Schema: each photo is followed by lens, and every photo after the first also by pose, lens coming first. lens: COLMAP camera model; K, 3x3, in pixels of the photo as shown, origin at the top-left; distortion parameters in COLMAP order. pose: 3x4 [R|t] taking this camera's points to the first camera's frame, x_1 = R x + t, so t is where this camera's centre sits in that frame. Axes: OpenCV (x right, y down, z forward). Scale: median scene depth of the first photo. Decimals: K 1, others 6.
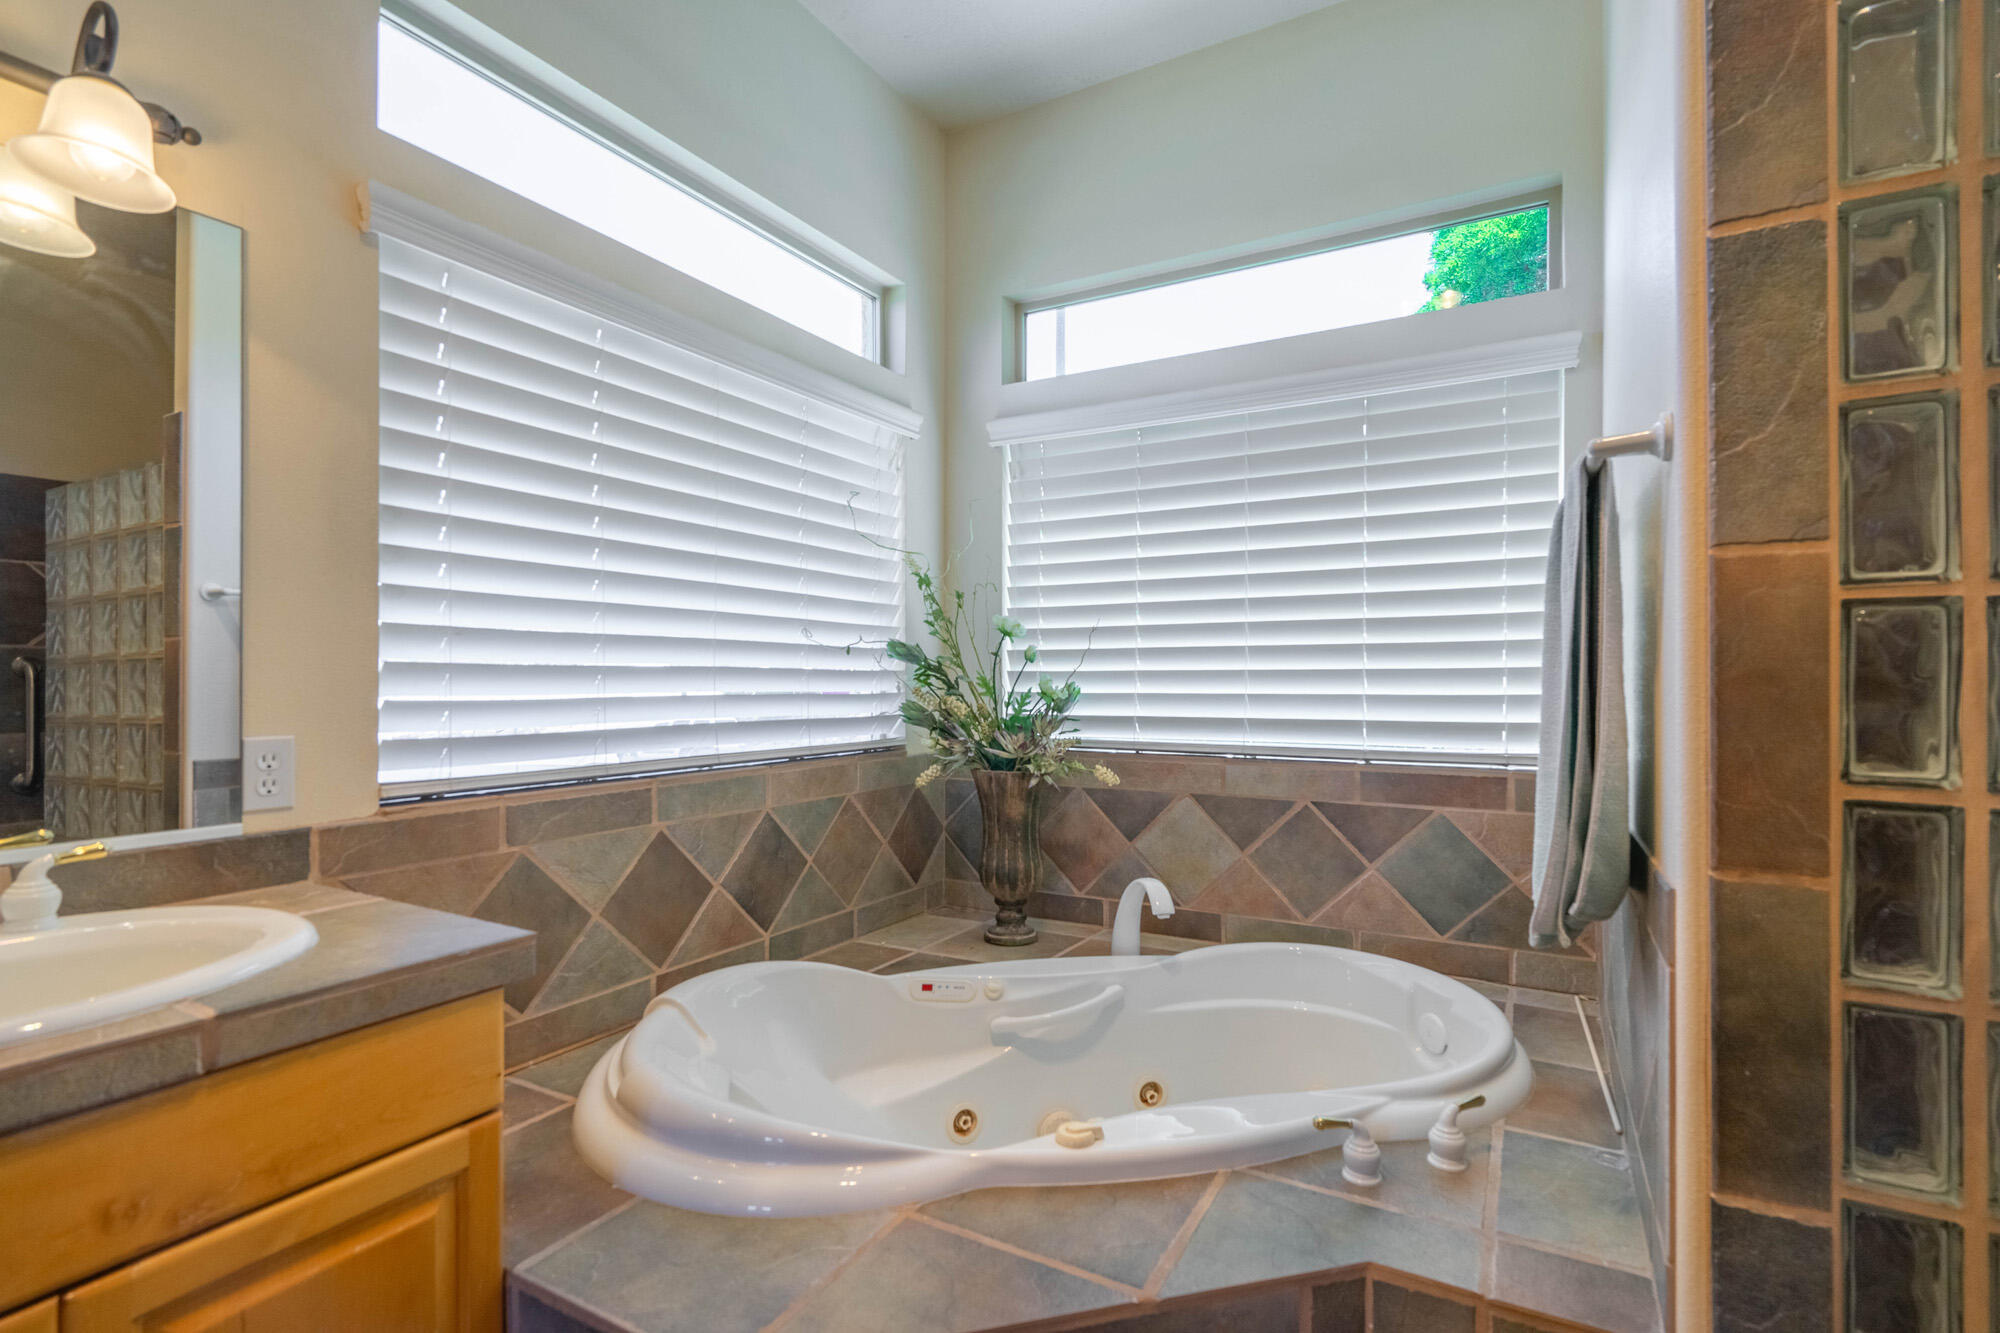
lens RADIAL K [[942.9, 0, 994.9], [0, 942.9, 674.4], [0, 0, 1]] dist [-0.001301, 0.001497]
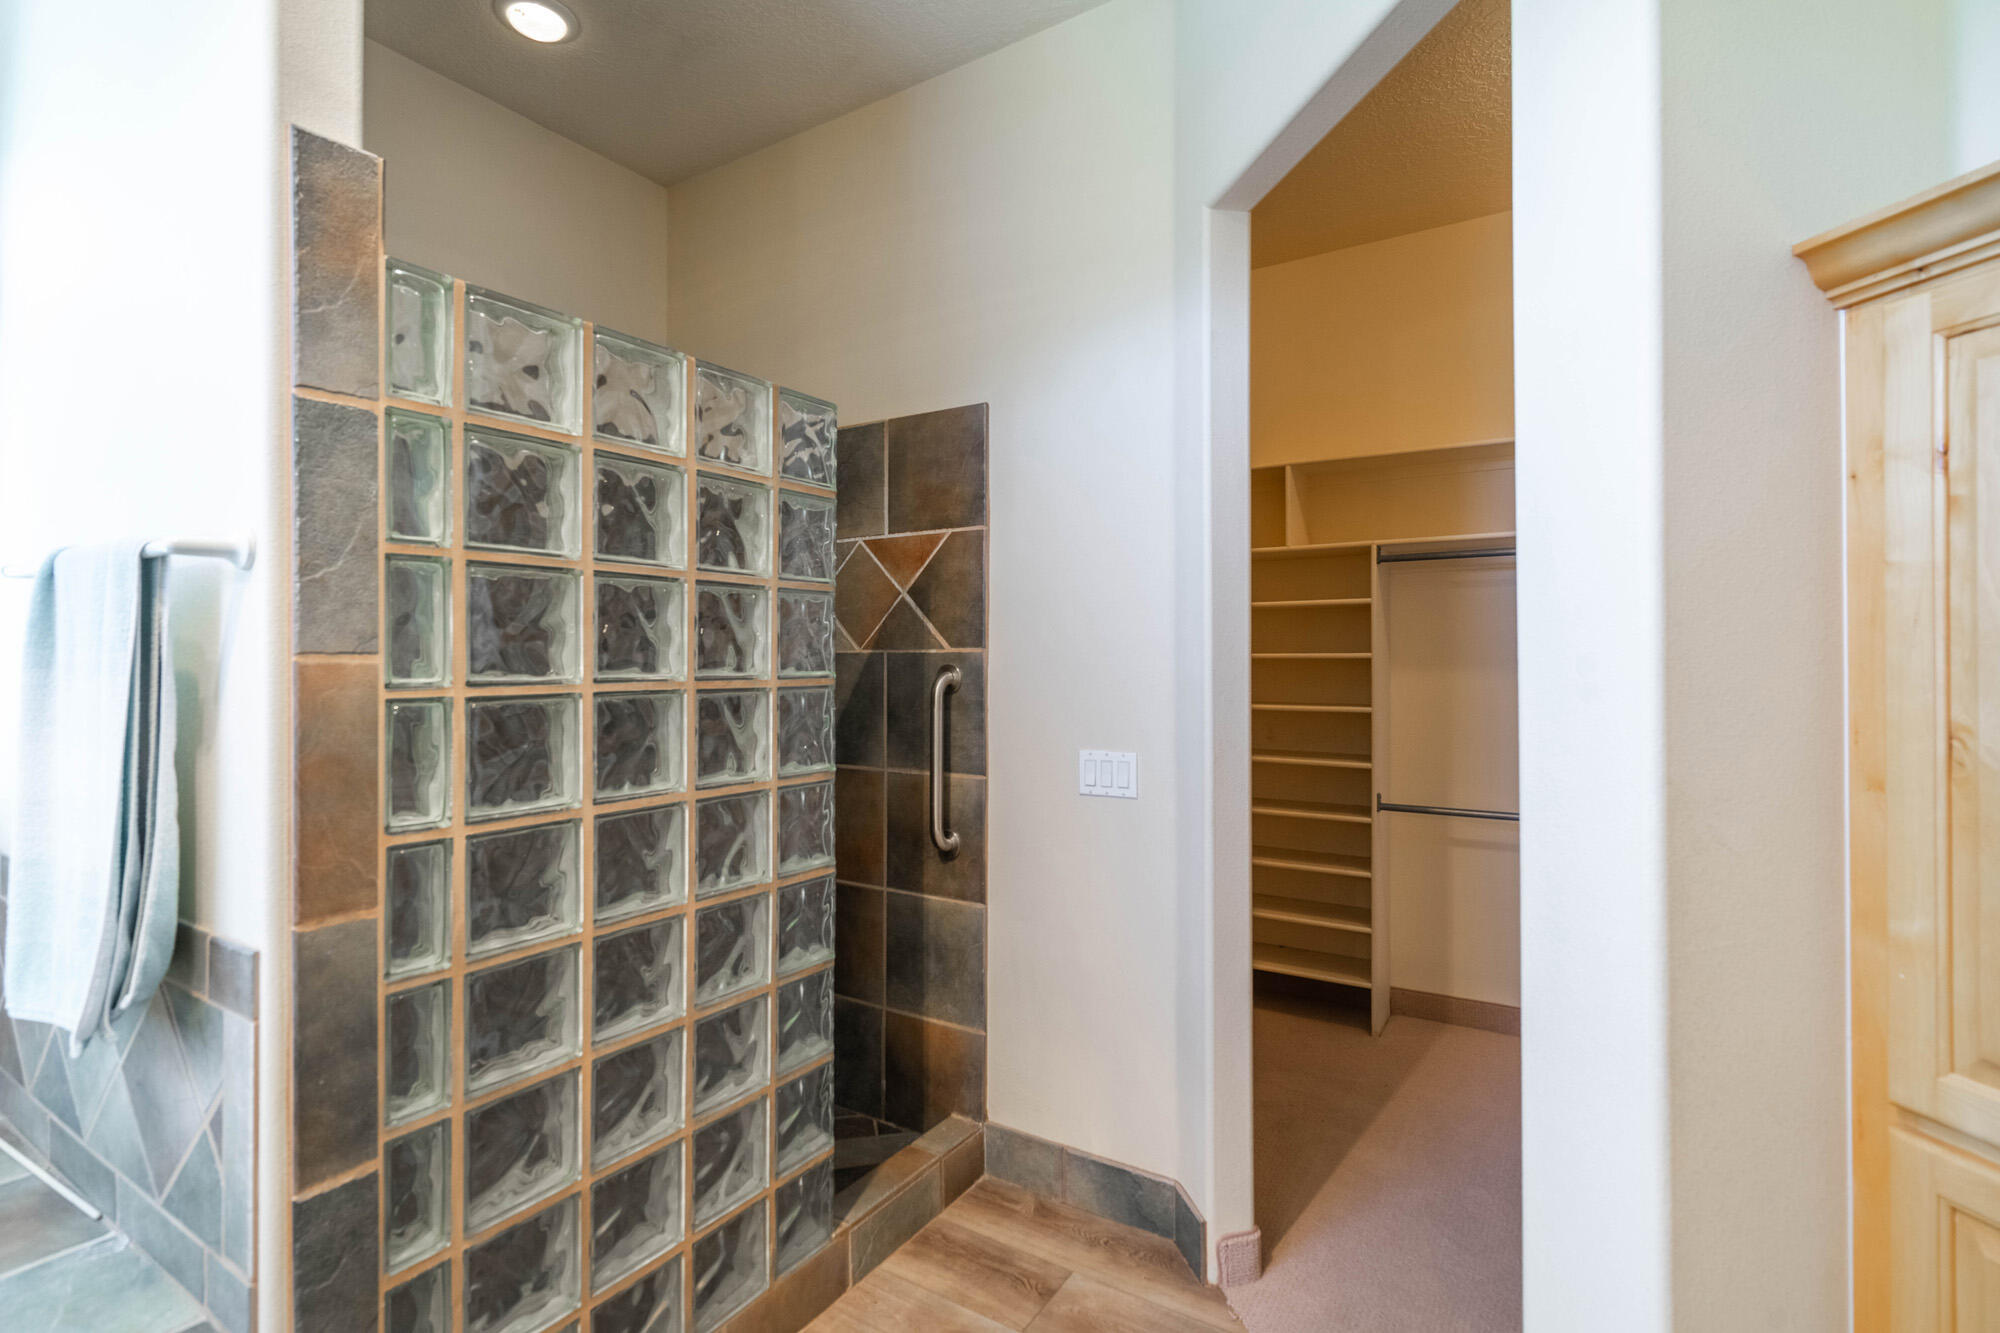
lens RADIAL K [[942.9, 0, 996.9], [0, 942.9, 652.3], [0, 0, 1]] dist [-0.001301, 0.001497]
pose [[0.050264, 0.004779, 0.998725, -0.307025], [-0.001615, 0.999988, -0.004703, -0.106004], [-0.998735, -0.001377, 0.050271, 0.042480]]
